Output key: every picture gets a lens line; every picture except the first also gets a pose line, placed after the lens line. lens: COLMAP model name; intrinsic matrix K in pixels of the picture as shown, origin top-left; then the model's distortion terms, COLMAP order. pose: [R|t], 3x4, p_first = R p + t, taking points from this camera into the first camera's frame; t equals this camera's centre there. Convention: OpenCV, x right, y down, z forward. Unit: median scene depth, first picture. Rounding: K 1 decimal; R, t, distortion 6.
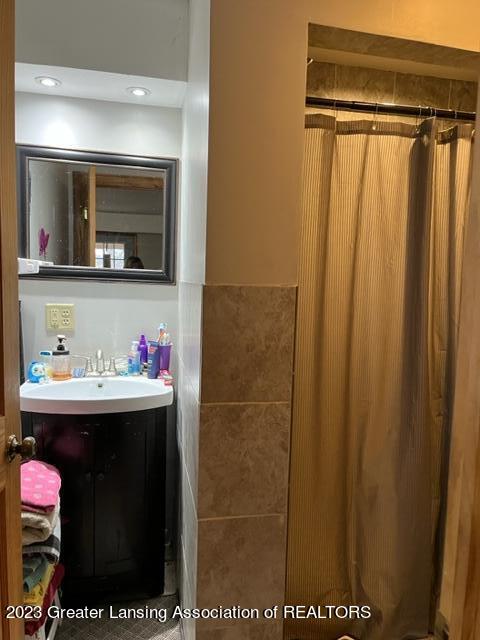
lens RADIAL K [[472.2, 0, 241.1], [0, 472.2, 321.2], [0, 0, 1]] dist [0.038985, -0.056461]
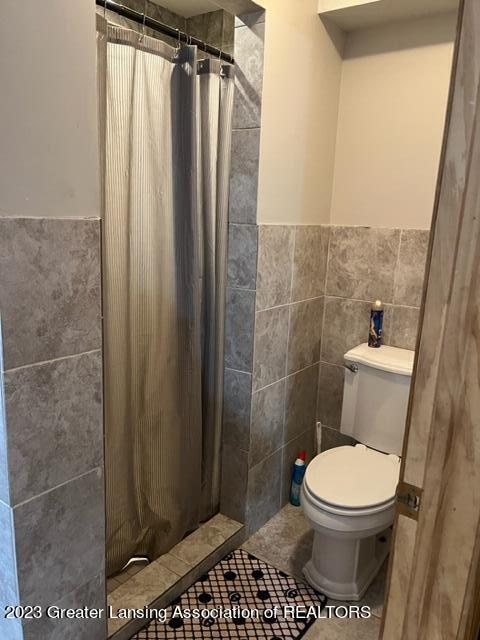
lens RADIAL K [[472.2, 0, 239.7], [0, 472.2, 318.0], [0, 0, 1]] dist [0.038985, -0.056461]
pose [[0.755229, -0.134881, 0.641433, -0.274106], [0.038394, 0.986021, 0.162136, -0.025581], [-0.654335, -0.097822, 0.749851, 0.150973]]
